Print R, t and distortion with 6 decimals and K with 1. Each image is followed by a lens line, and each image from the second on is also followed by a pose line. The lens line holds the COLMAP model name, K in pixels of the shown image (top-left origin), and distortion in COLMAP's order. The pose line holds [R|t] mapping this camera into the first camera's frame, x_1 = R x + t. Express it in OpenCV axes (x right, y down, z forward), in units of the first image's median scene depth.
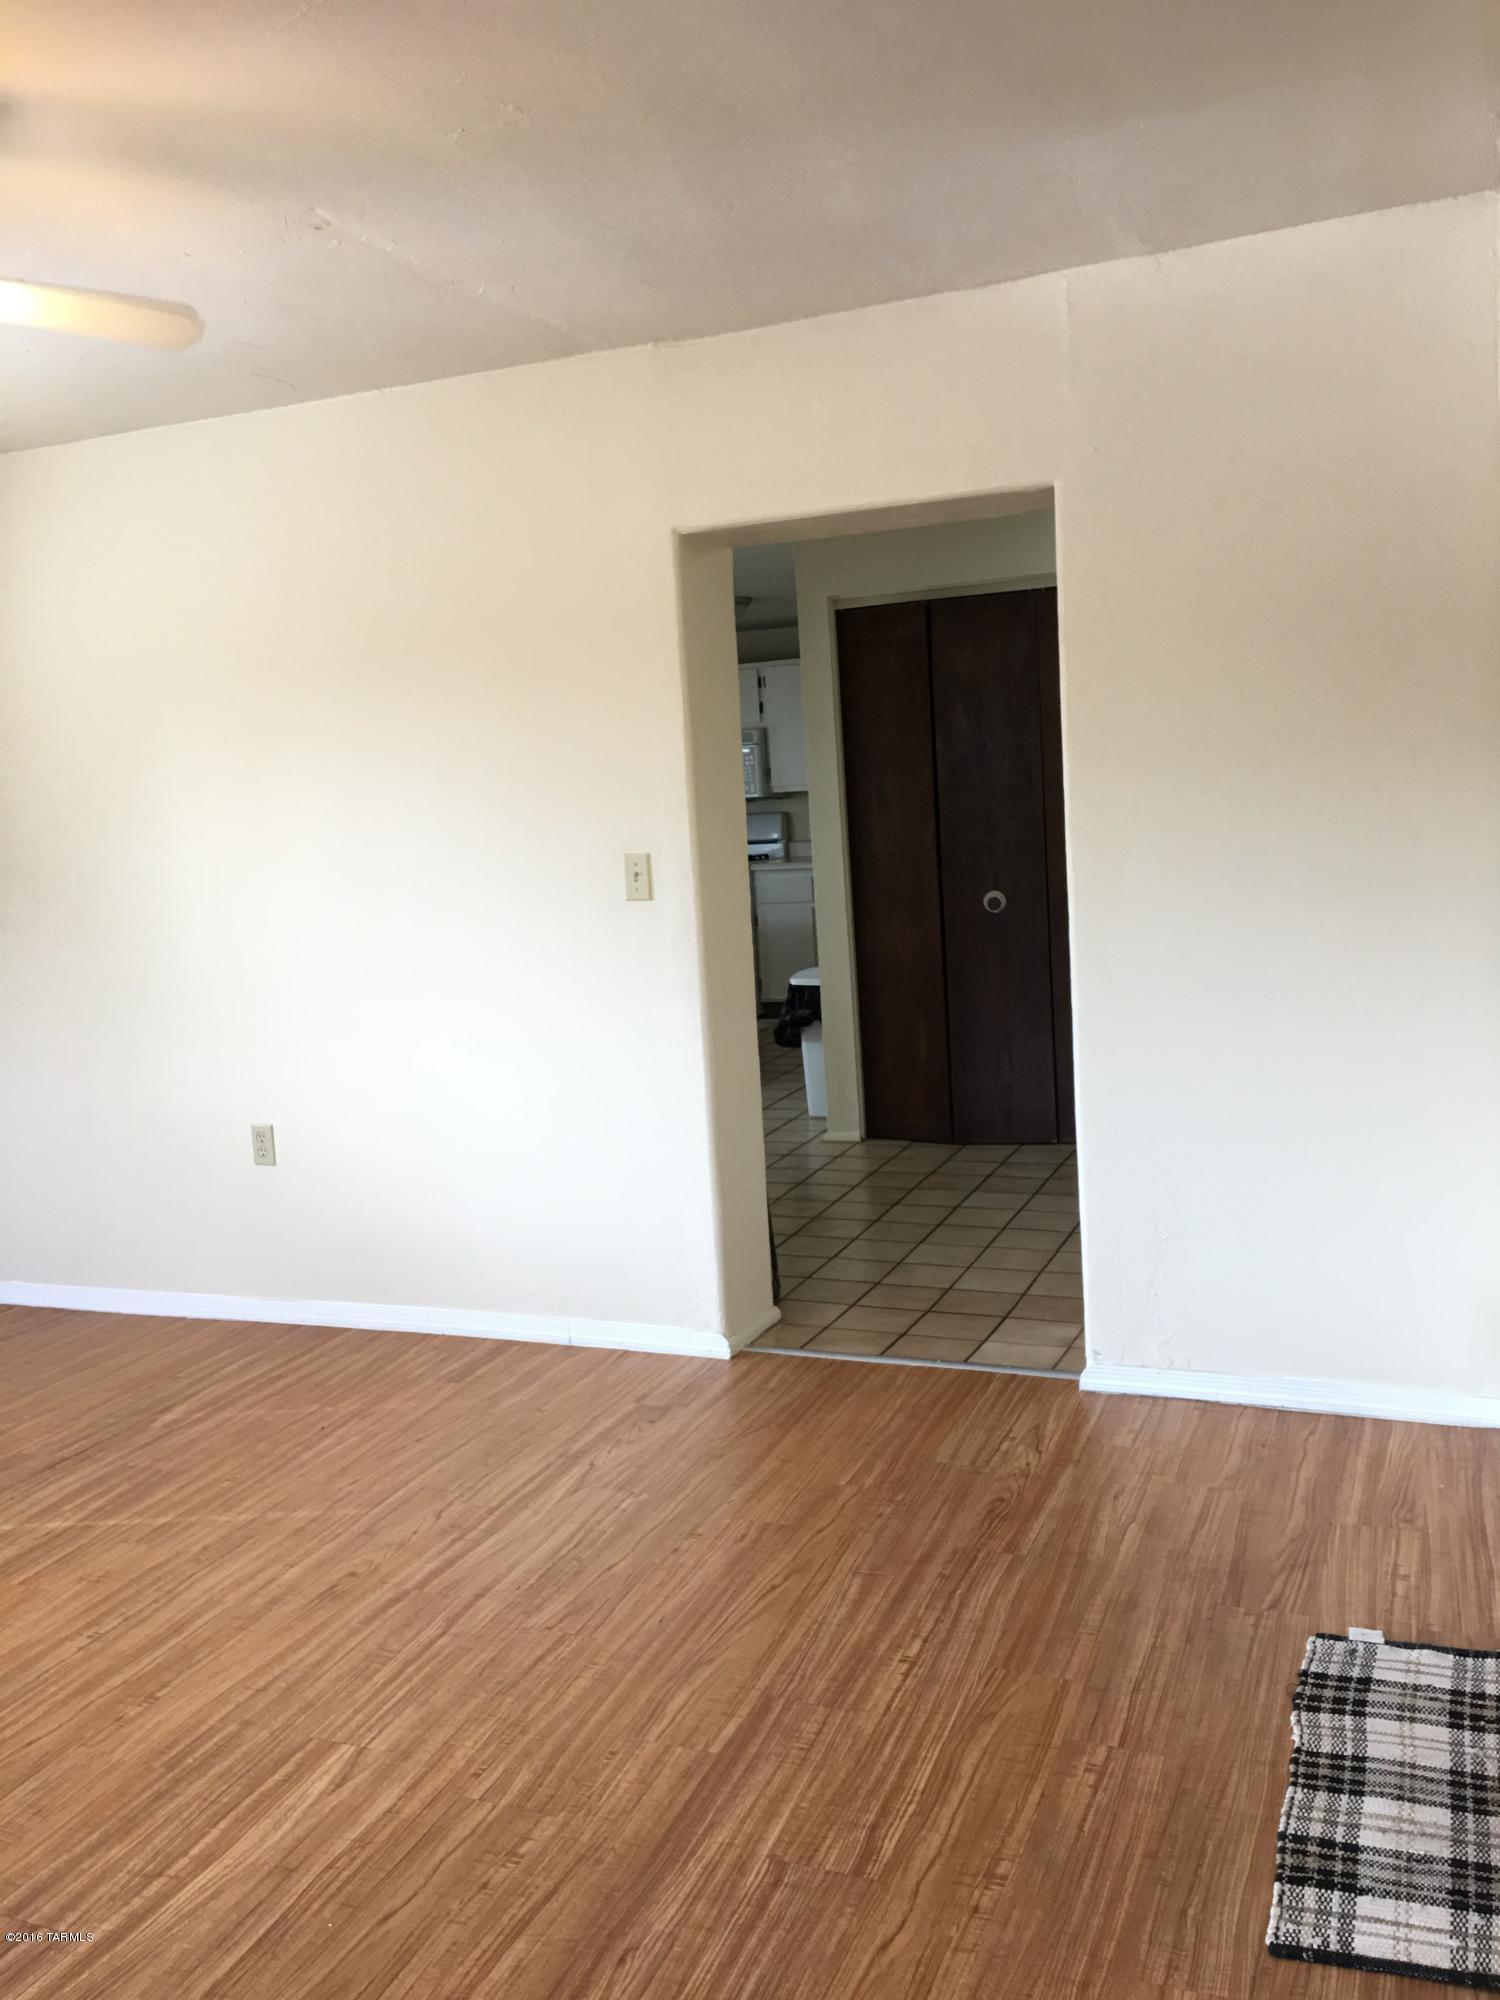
lens RADIAL K [[1690.5, 0, 754.3], [0, 1690.5, 993.2], [0, 0, 1]] dist [0.136094, -0.203754]
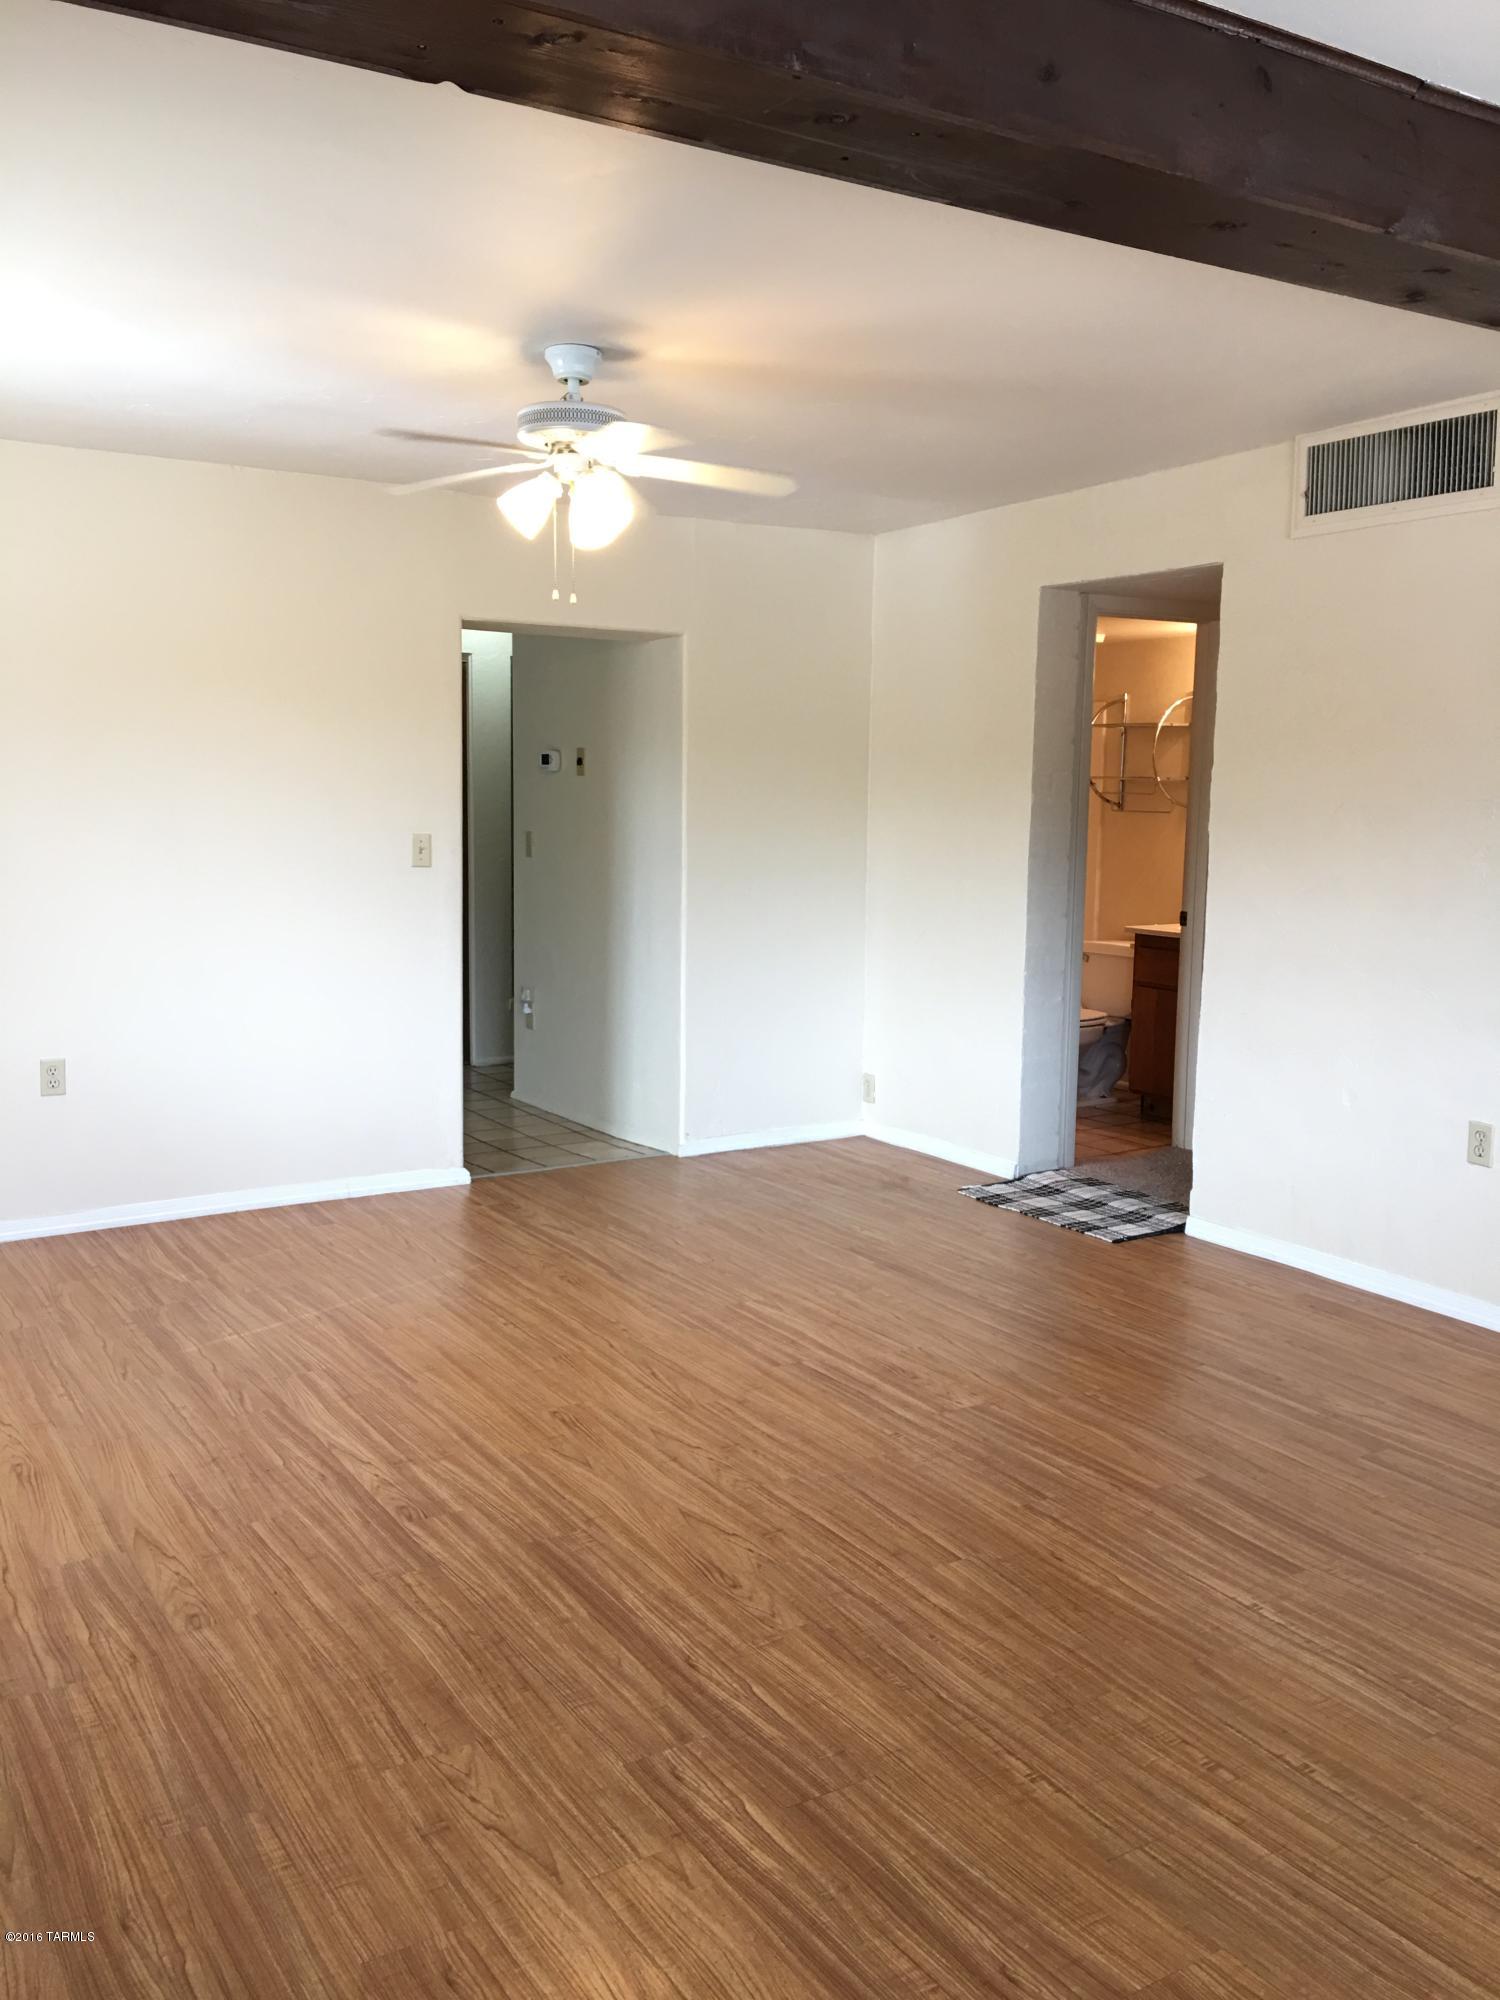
lens RADIAL K [[1683.4, 0, 750.0], [0, 1683.4, 1000.0], [0, 0, 1]] dist [0.108520, -0.191261]
pose [[0.582363, -0.037534, 0.812062, -1.269565], [0.057789, 0.998318, 0.004700, 0.079231], [-0.810872, 0.044191, 0.583553, -0.053211]]
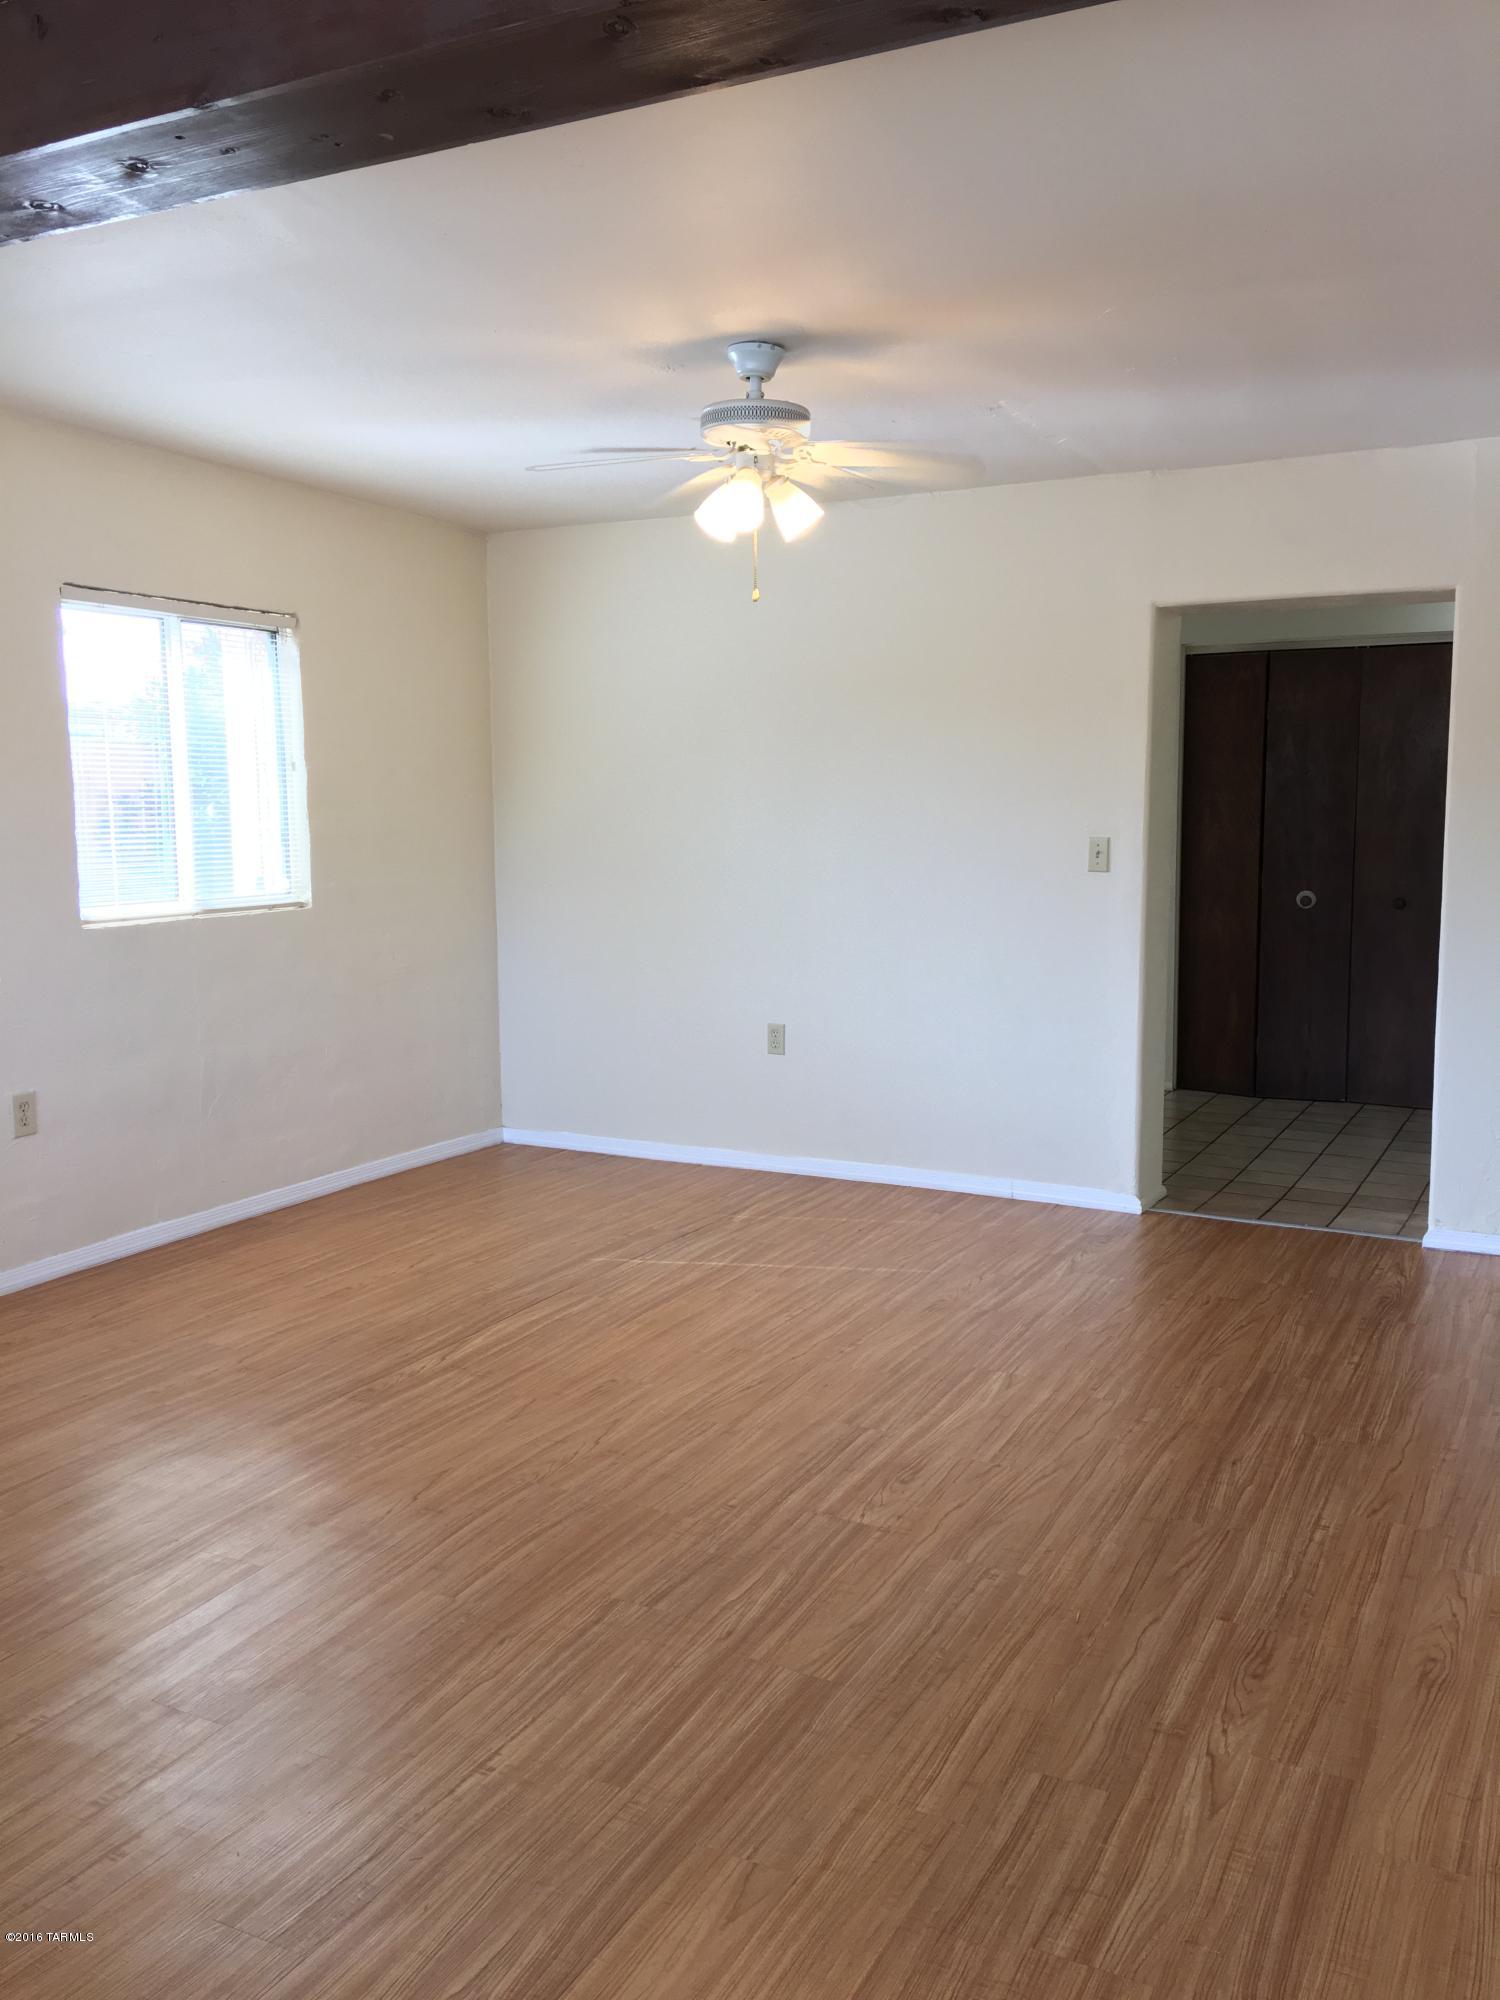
lens RADIAL K [[1683.4, 0, 750.0], [0, 1683.4, 1000.0], [0, 0, 1]] dist [0.108520, -0.191261]
pose [[0.994344, 0.066501, -0.082806, -0.270862], [-0.066636, 0.997777, 0.001135, 0.078497], [0.082697, 0.004390, 0.996565, -0.445065]]
